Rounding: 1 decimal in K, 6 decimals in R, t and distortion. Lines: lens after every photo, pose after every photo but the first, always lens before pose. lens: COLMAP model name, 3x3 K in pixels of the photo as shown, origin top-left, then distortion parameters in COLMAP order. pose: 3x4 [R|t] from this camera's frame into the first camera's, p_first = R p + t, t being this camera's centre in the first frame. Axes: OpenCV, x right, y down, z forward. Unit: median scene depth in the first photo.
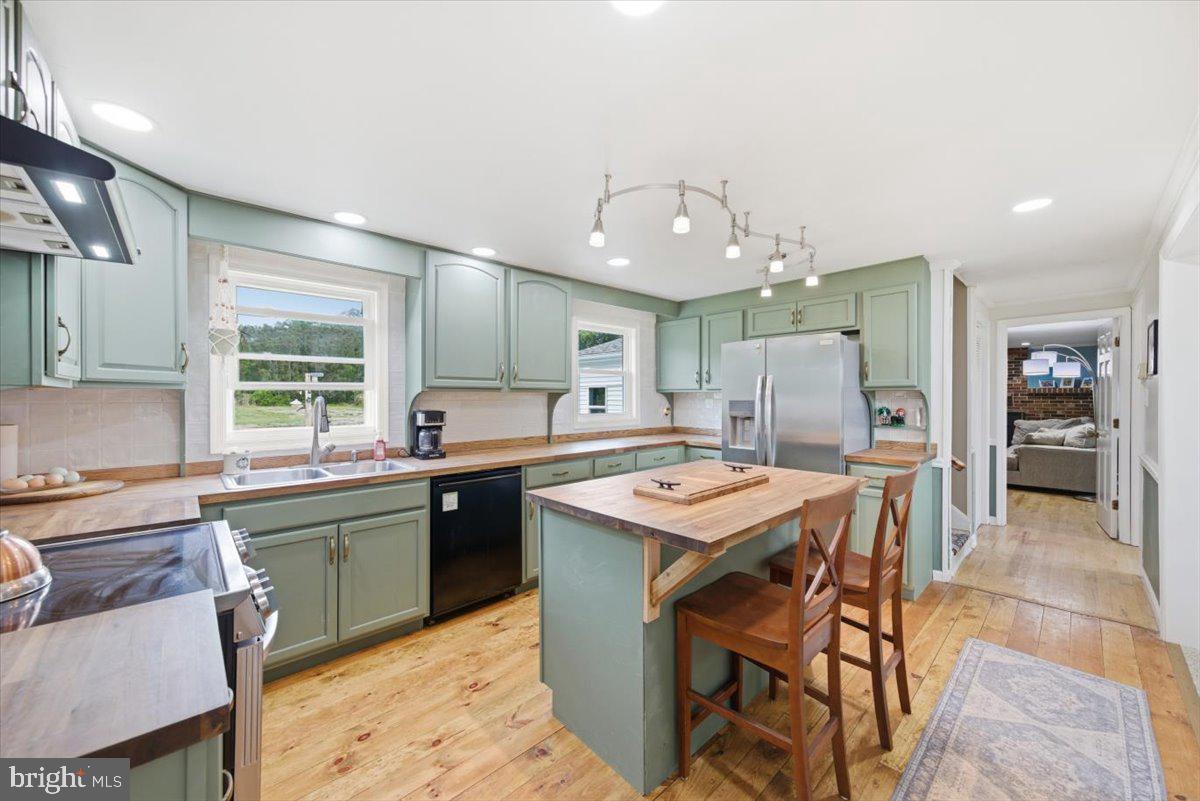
lens RADIAL K [[437.1, 0, 620.2], [0, 437.1, 401.0], [0, 0, 1]] dist [0.006050, 0.000229]
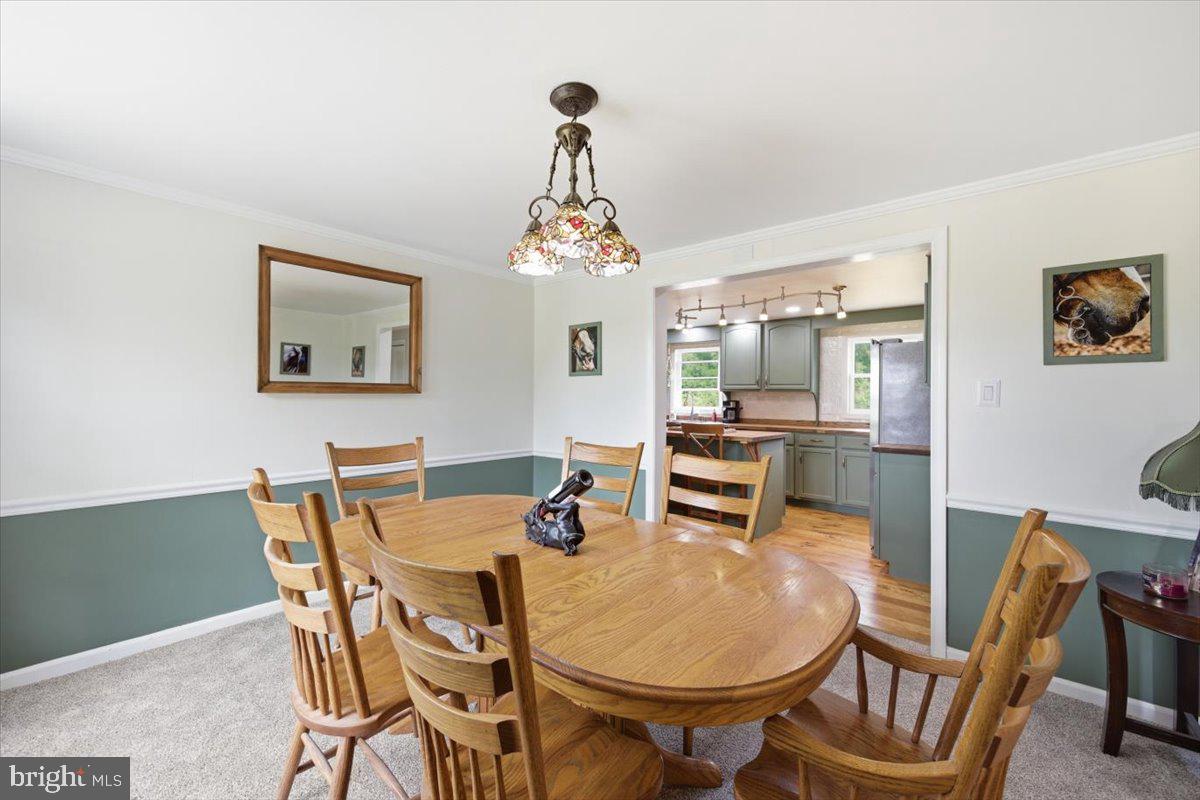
lens RADIAL K [[510.4, 0, 603.2], [0, 510.4, 393.1], [0, 0, 1]] dist [-0.000888, -0.000011]
pose [[0.078635, -0.003875, -0.996896, 1.682221], [-0.021689, 0.999749, -0.005596, 0.011603], [0.996668, 0.022061, 0.078531, 0.164264]]
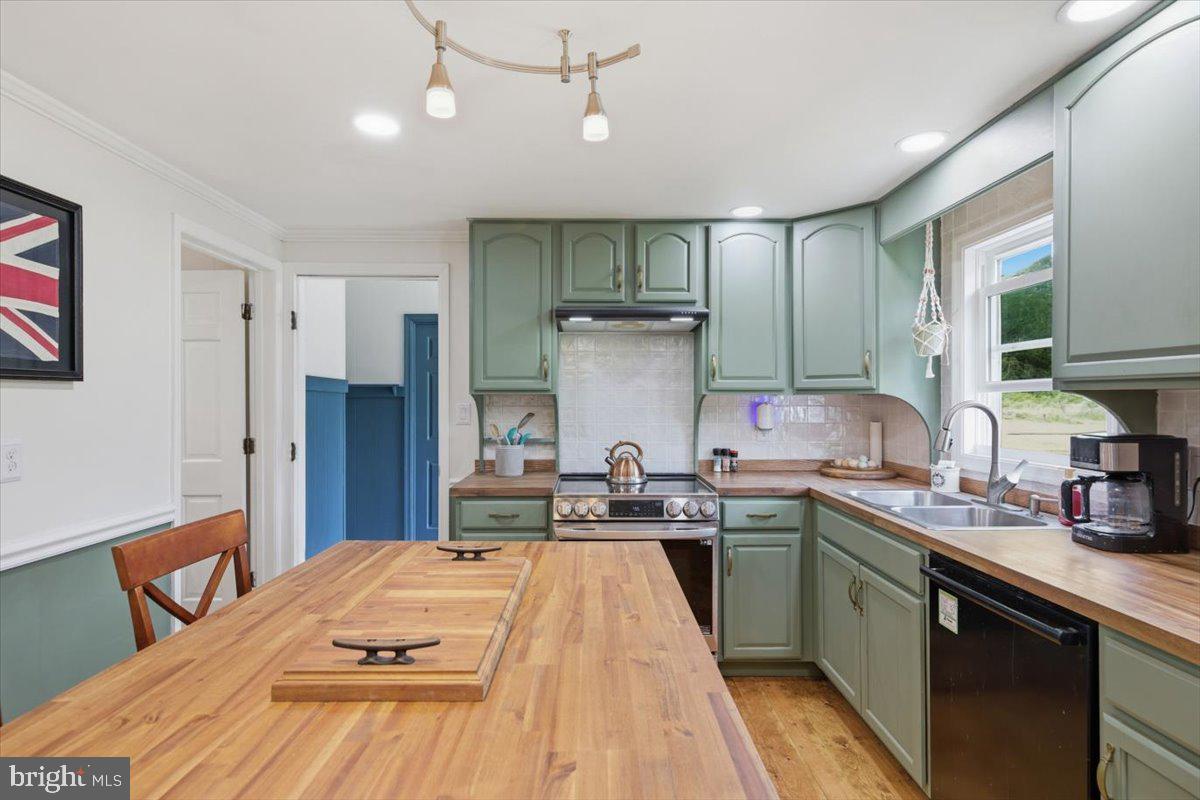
lens RADIAL K [[609.8, 0, 605.2], [0, 609.8, 396.8], [0, 0, 1]] dist [0.018782, 0.001158]
pose [[-0.706079, -0.001197, -0.708132, 0.289978], [-0.004305, 0.999987, 0.002603, -0.011538], [0.708120, 0.004887, -0.706075, 0.912091]]
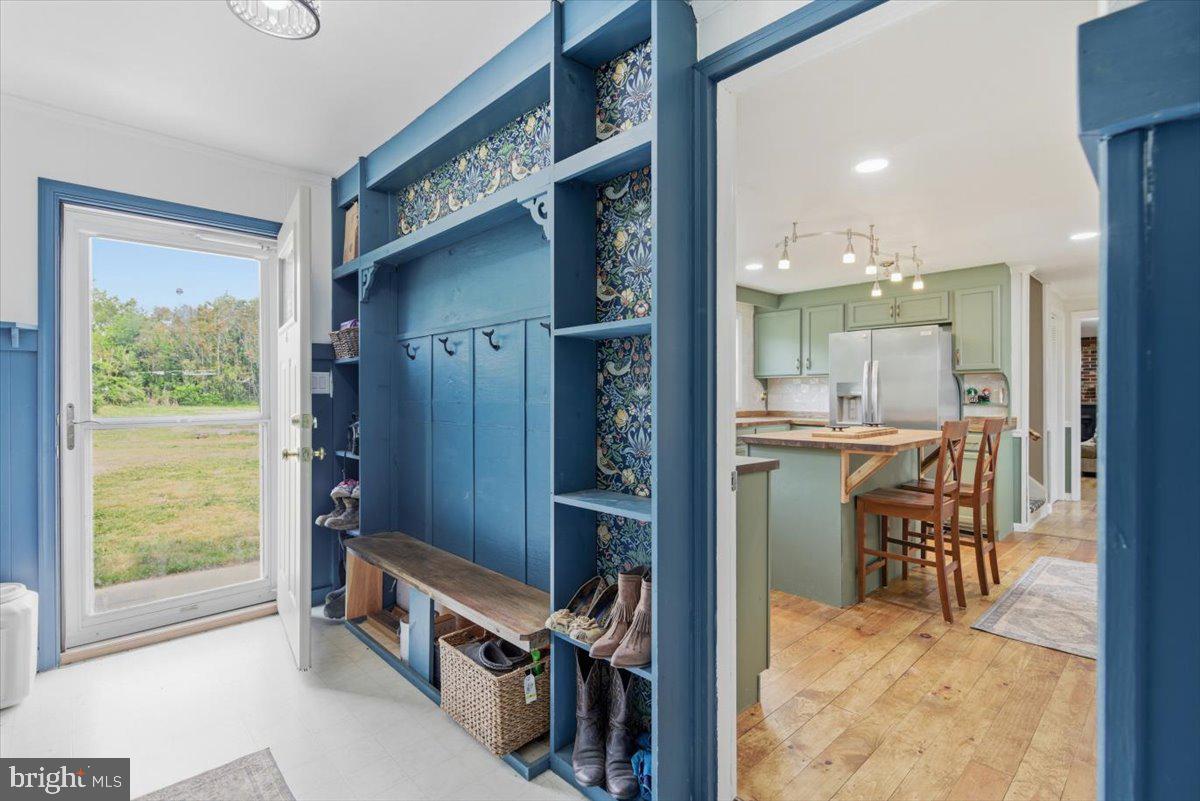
lens RADIAL K [[537.2, 0, 625.9], [0, 537.2, 395.3], [0, 0, 1]] dist [0.002013, -0.001560]
pose [[0.999997, 0.000871, -0.002341, -0.342345], [-0.000893, 0.999956, -0.009288, 0.051392], [0.002333, 0.009290, 0.999954, -0.471786]]
